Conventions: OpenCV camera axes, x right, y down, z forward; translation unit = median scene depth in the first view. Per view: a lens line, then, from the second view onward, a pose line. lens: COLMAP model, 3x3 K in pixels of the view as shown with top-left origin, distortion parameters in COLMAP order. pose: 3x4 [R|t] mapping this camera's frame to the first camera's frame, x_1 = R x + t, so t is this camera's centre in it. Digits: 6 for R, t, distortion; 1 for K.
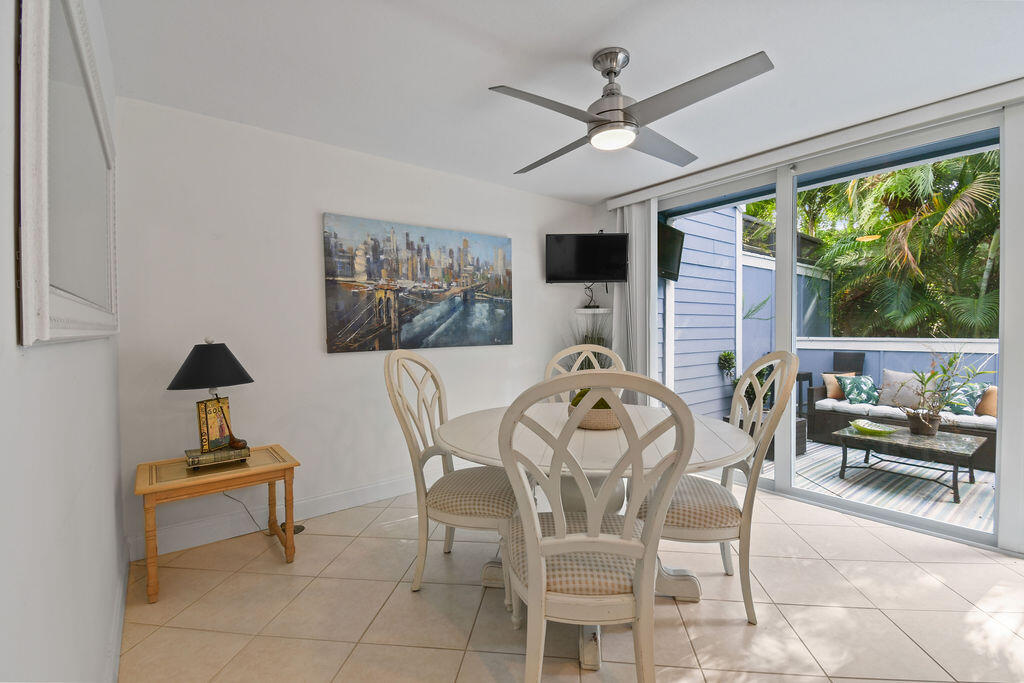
lens RADIAL K [[458.4, 0, 521.0], [0, 458.4, 334.2], [0, 0, 1]] dist [0.001220, -0.000253]
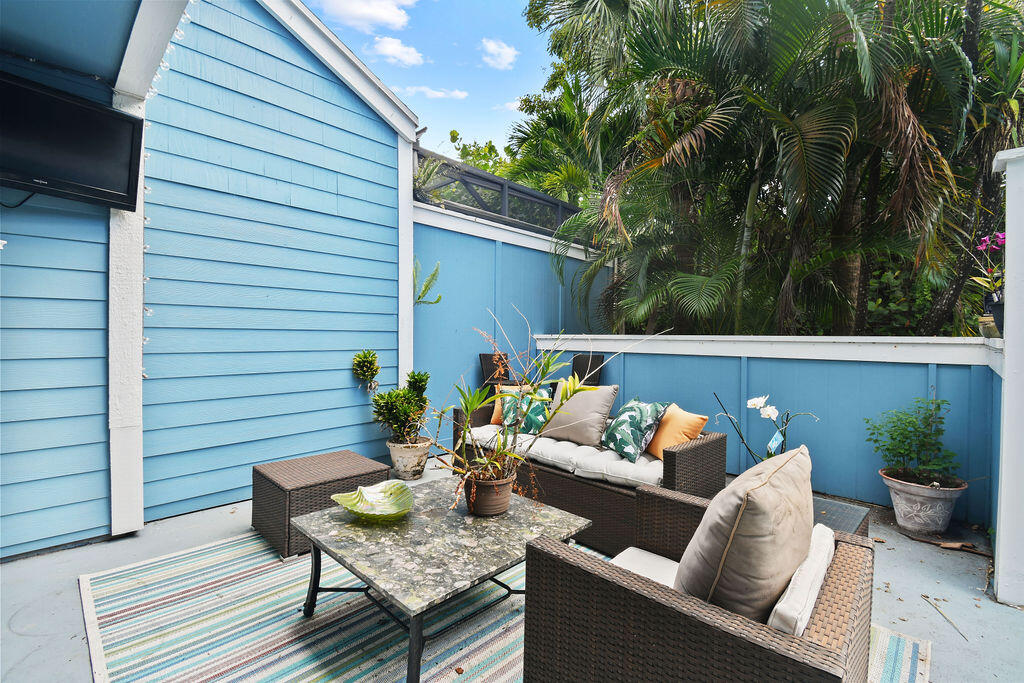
lens RADIAL K [[450.7, 0, 512.0], [0, 450.7, 341.5], [0, 0, 1]] dist [0.000186, -0.000084]
pose [[0.989595, 0.012197, 0.143366, 0.615138], [-0.012613, 0.999918, 0.001994, 0.022837], [-0.143330, -0.003782, 0.989668, 0.379115]]
